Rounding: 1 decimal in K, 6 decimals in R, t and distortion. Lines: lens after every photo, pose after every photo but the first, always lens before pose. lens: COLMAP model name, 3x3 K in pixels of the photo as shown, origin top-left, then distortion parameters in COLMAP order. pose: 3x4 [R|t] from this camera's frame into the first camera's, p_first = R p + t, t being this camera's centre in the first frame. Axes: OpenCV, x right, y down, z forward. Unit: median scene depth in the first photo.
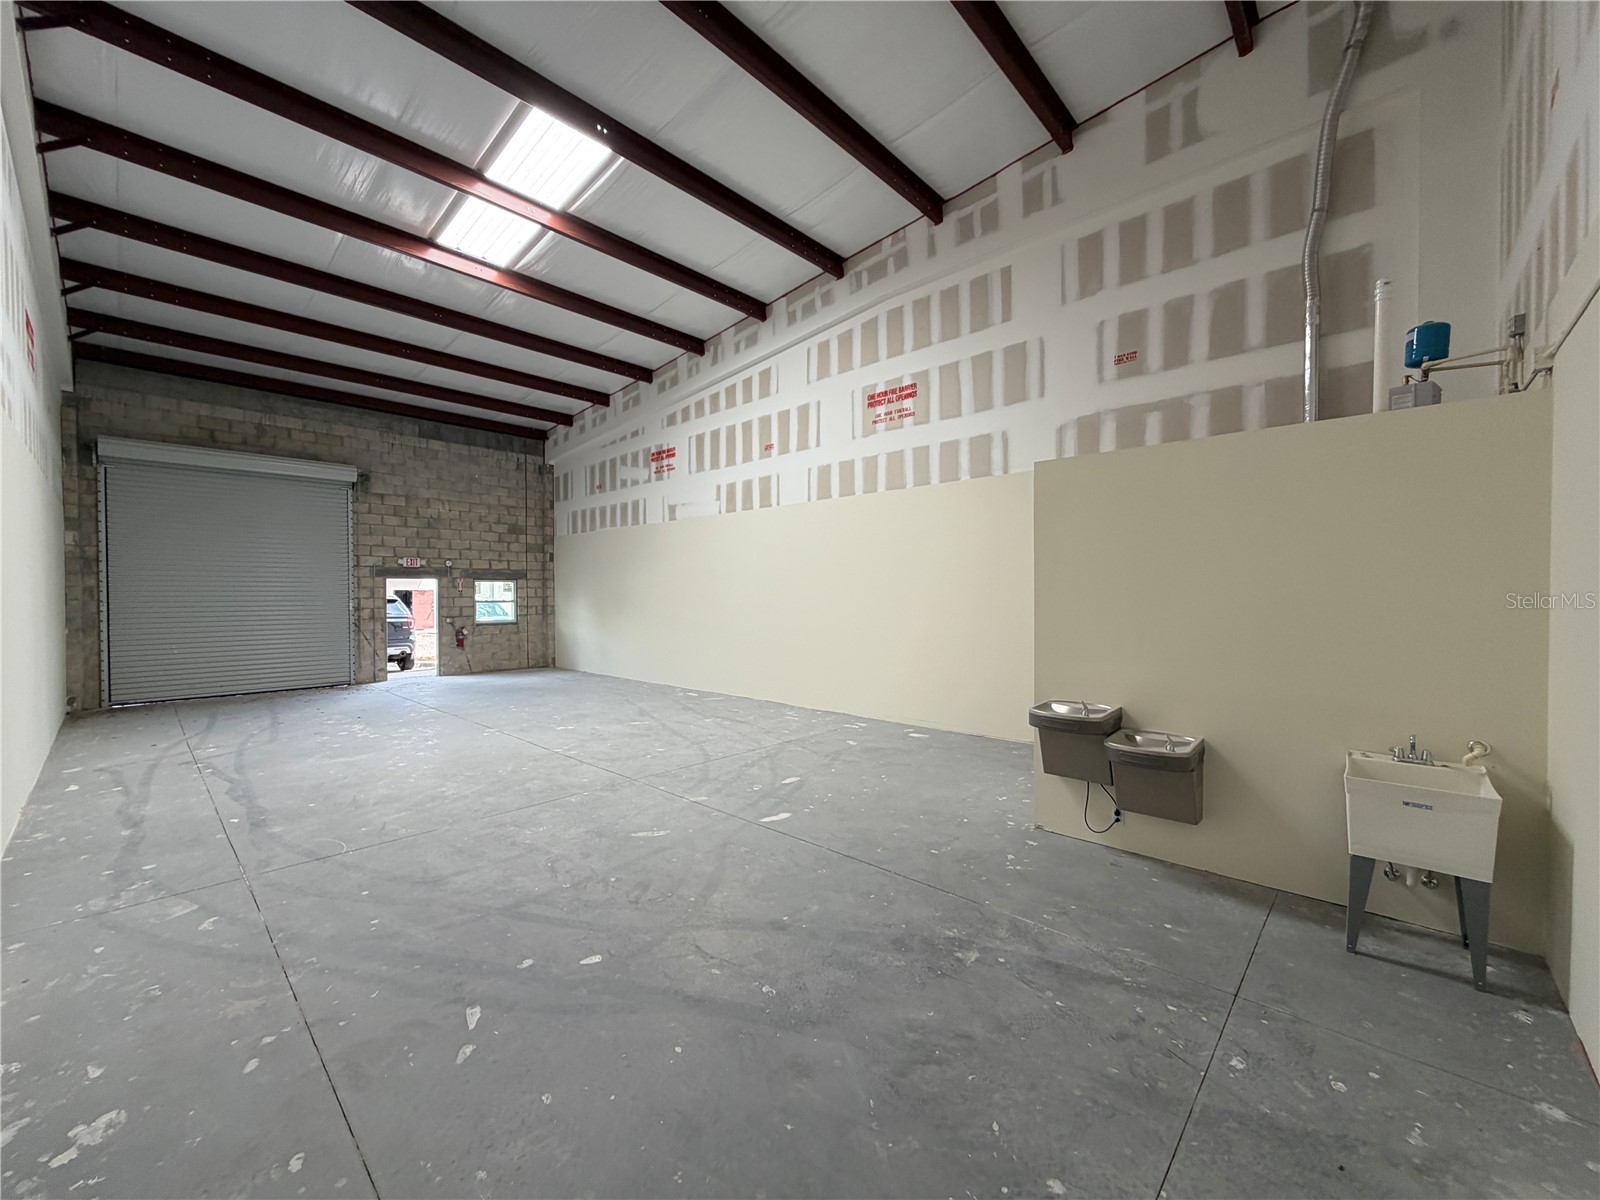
lens RADIAL K [[634.1, 0, 799.8], [0, 634.1, 601.0], [0, 0, 1]] dist [0.001281, 0.000176]
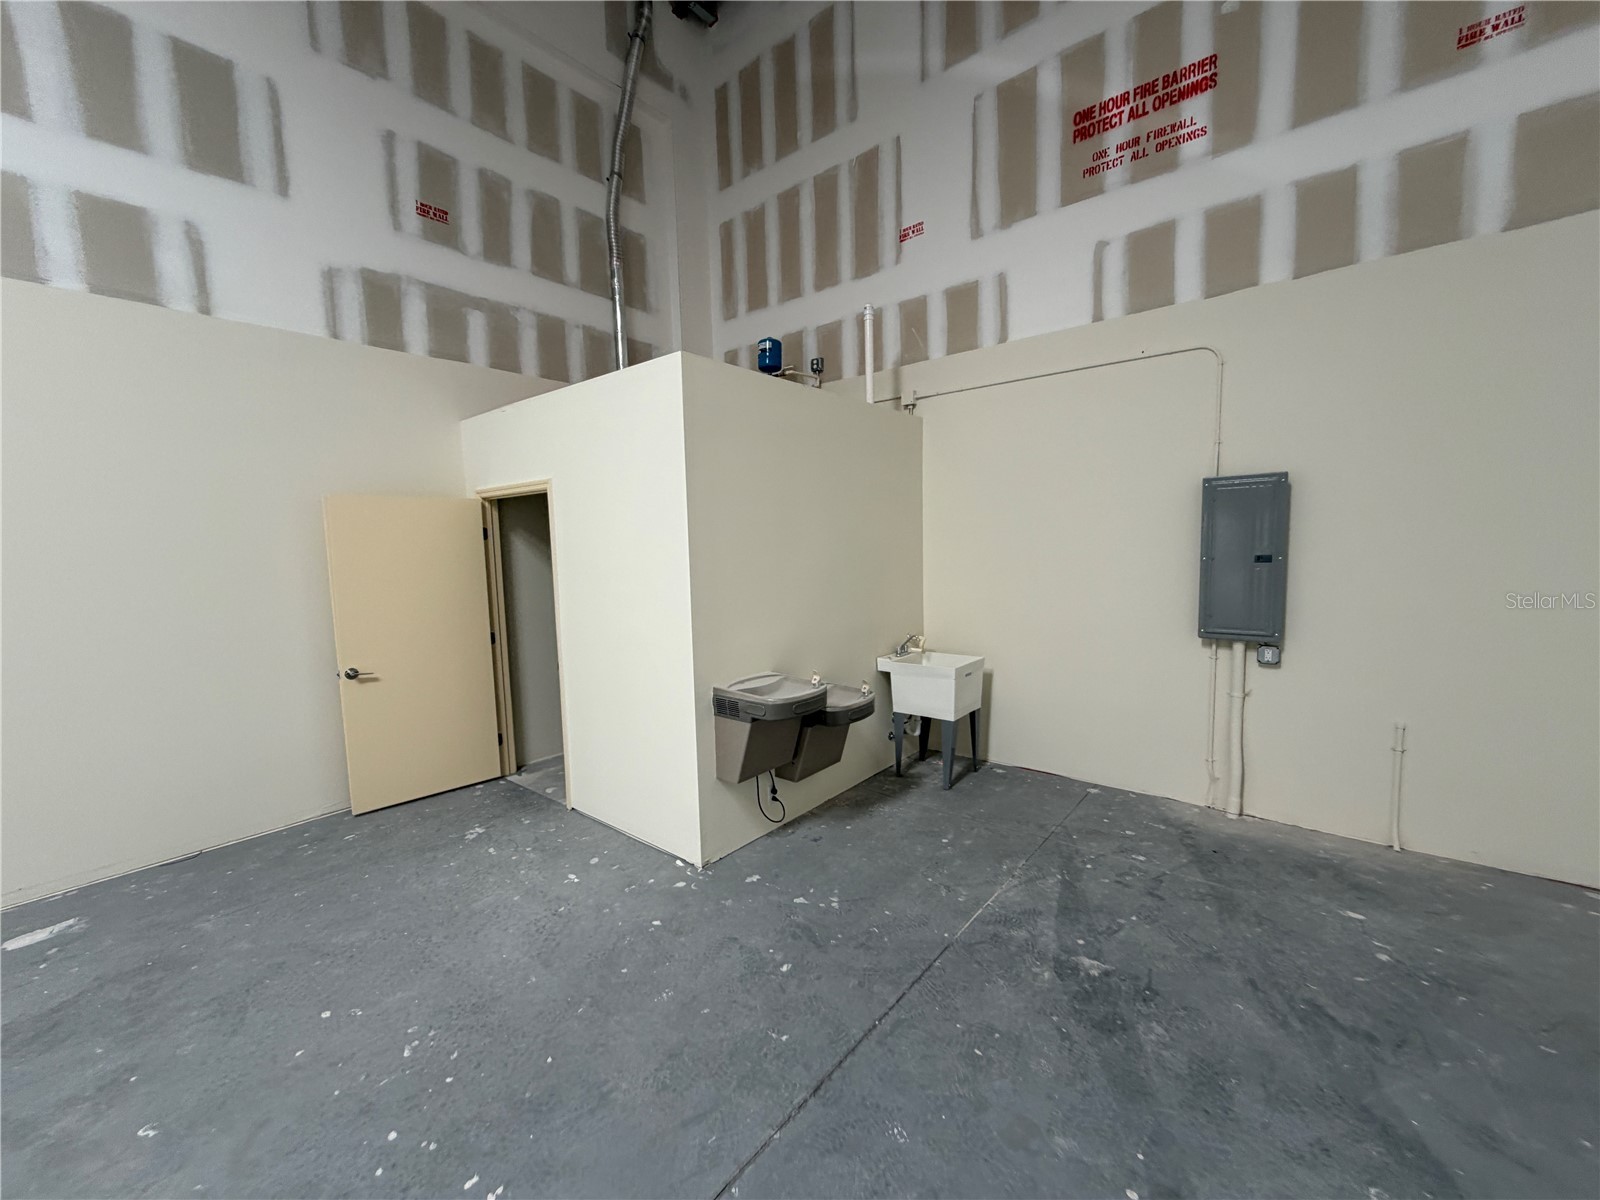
lens RADIAL K [[634.1, 0, 799.8], [0, 634.1, 601.0], [0, 0, 1]] dist [0.001281, 0.000176]
pose [[-0.051687, -0.087425, 0.994829, -0.375808], [0.040337, 0.995165, 0.089550, -0.009025], [-0.997848, 0.044757, -0.047911, 1.036635]]
